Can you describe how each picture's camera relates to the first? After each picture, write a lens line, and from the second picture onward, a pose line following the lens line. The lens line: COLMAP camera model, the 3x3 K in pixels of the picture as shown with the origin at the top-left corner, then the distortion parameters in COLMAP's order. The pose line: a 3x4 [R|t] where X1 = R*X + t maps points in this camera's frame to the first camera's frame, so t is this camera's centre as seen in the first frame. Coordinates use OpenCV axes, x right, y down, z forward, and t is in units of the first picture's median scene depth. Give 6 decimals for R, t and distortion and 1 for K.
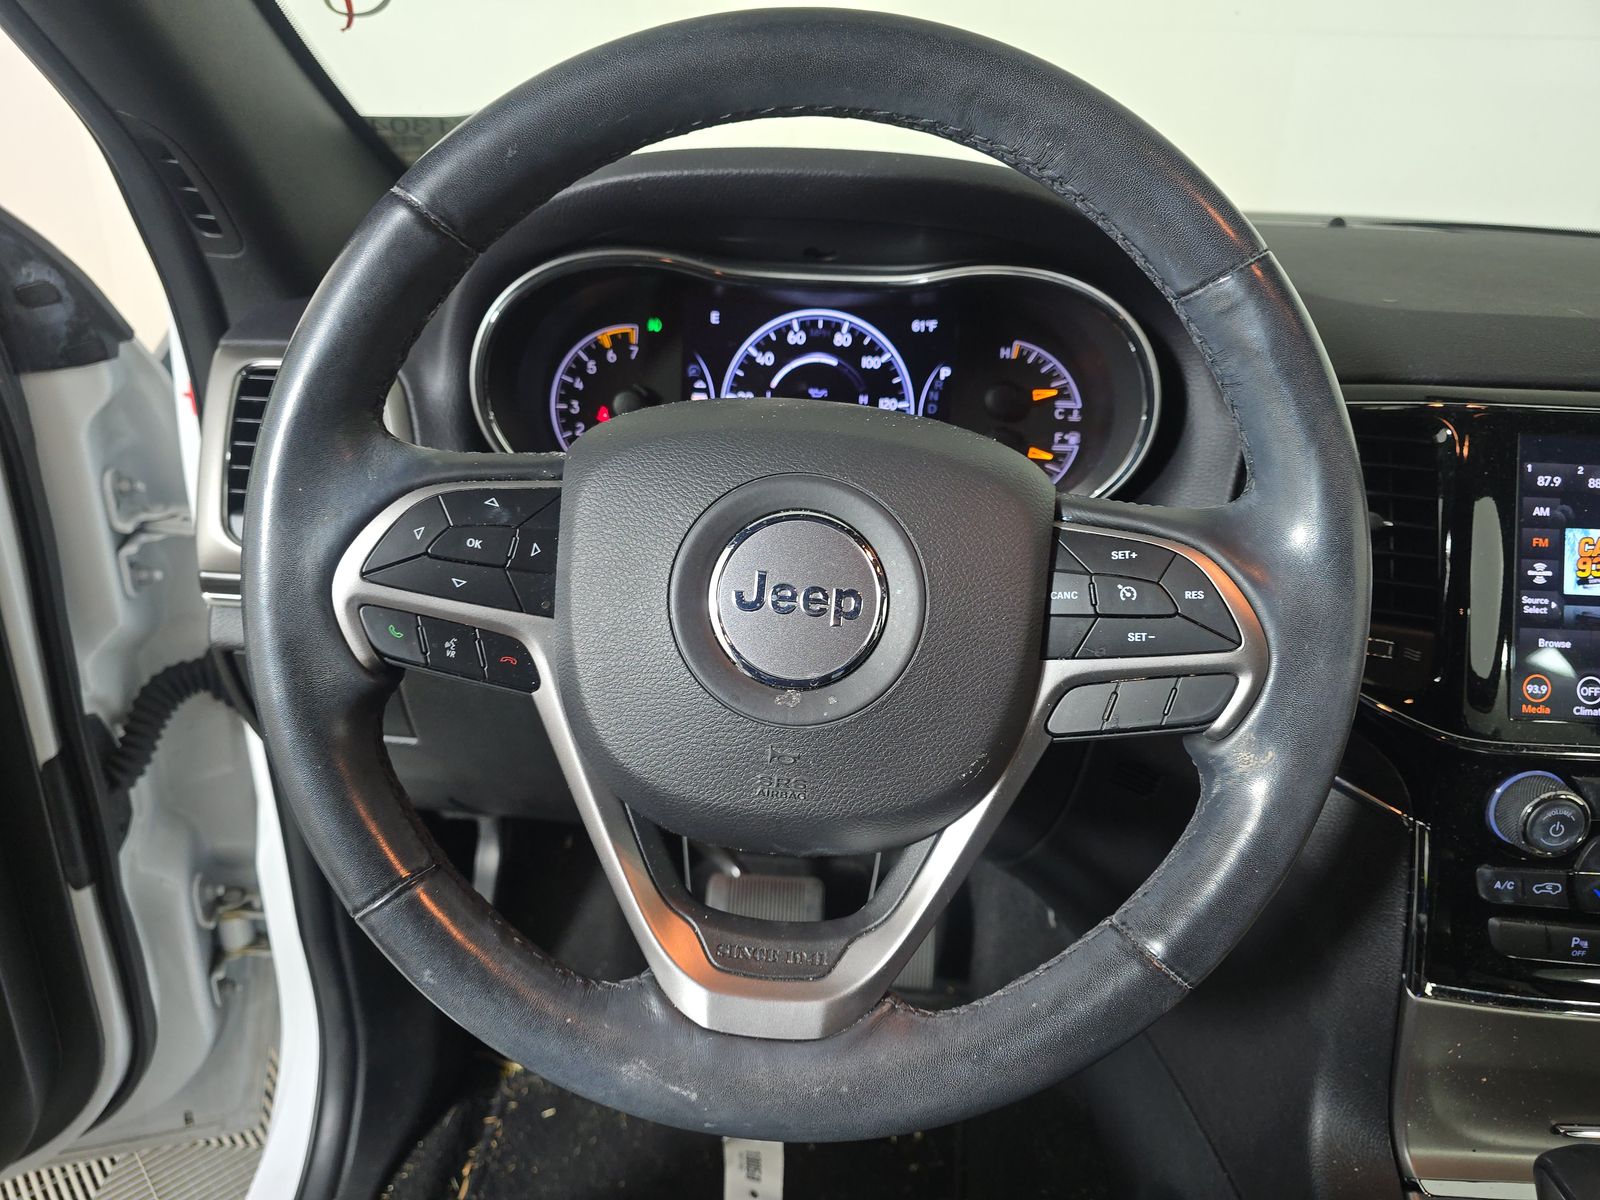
lens RADIAL K [[1076.6, 0, 782.7], [0, 1076.6, 582.5], [0, 0, 1]] dist [-0.008238, -0.003428]
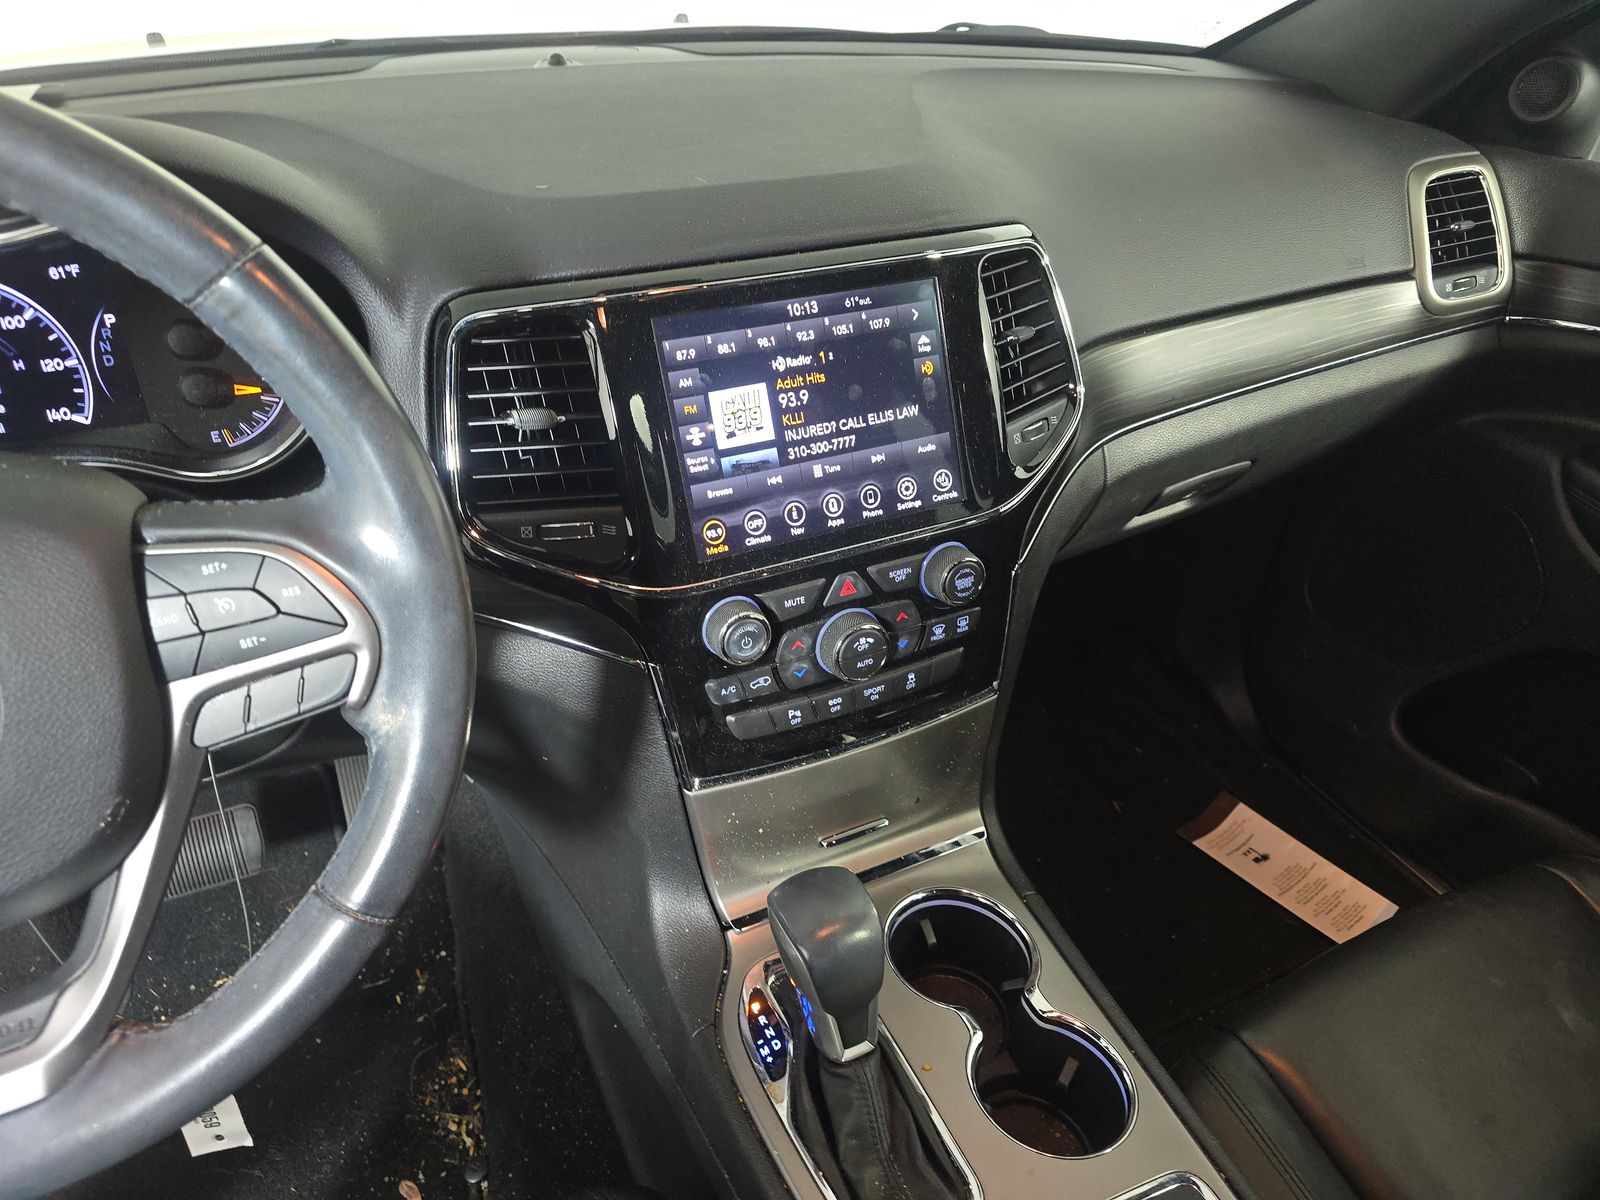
lens RADIAL K [[1076.6, 0, 784.2], [0, 1076.6, 609.6], [0, 0, 1]] dist [-0.008238, -0.003428]
pose [[0.881502, -0.273502, 0.384903, 0.290250], [0.181918, 0.948952, 0.257674, -0.112847], [-0.435729, -0.157119, 0.886258, -0.104048]]
